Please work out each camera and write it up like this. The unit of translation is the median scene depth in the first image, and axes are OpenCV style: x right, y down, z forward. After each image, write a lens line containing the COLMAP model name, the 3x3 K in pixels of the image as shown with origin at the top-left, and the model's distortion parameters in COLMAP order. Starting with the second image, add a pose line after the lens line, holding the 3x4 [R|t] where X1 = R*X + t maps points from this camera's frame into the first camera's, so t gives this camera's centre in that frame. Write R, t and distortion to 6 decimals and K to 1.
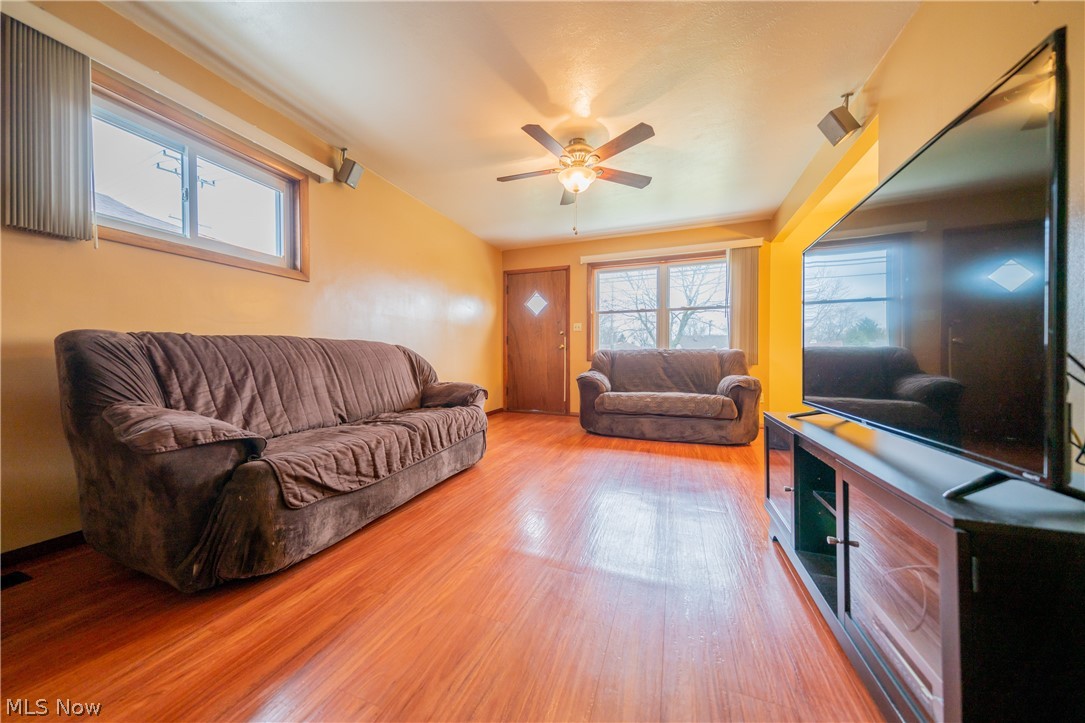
lens RADIAL K [[345.7, 0, 543.9], [0, 345.7, 353.9], [0, 0, 1]] dist [0.002327, 0.000049]
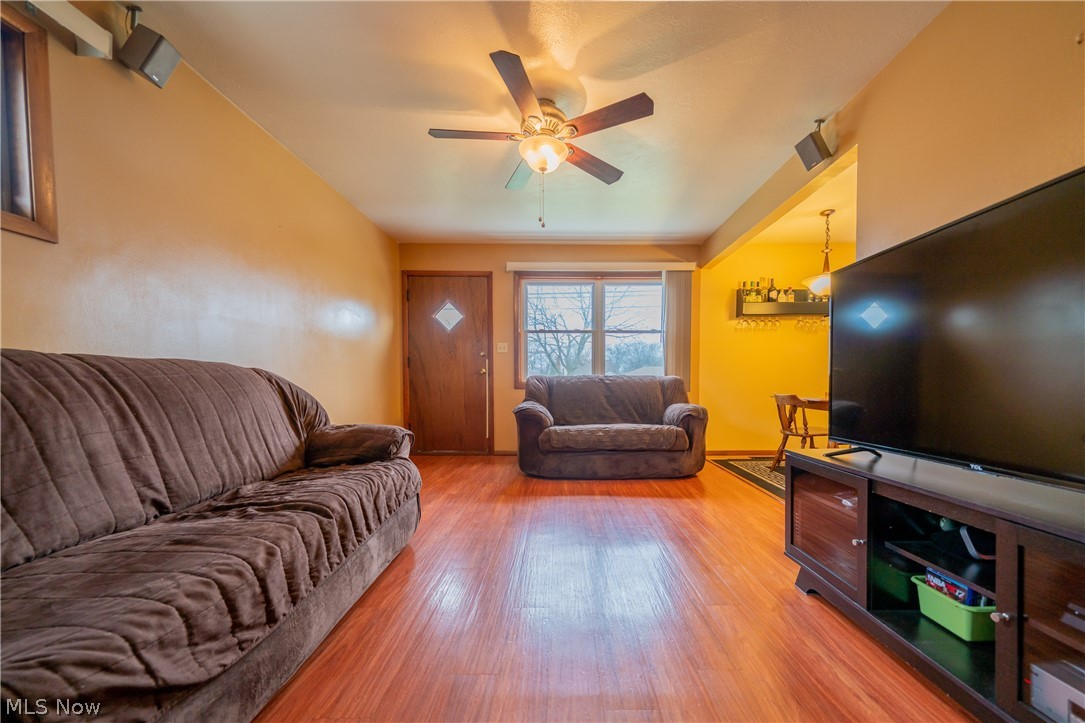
lens RADIAL K [[365.7, 0, 538.8], [0, 365.7, 386.6], [0, 0, 1]] dist [0.006831, -0.001097]
pose [[0.936046, -0.006966, 0.351809, -0.200861], [-0.002715, 0.999631, 0.027017, -0.013492], [-0.351867, -0.026244, 0.935682, 0.229449]]
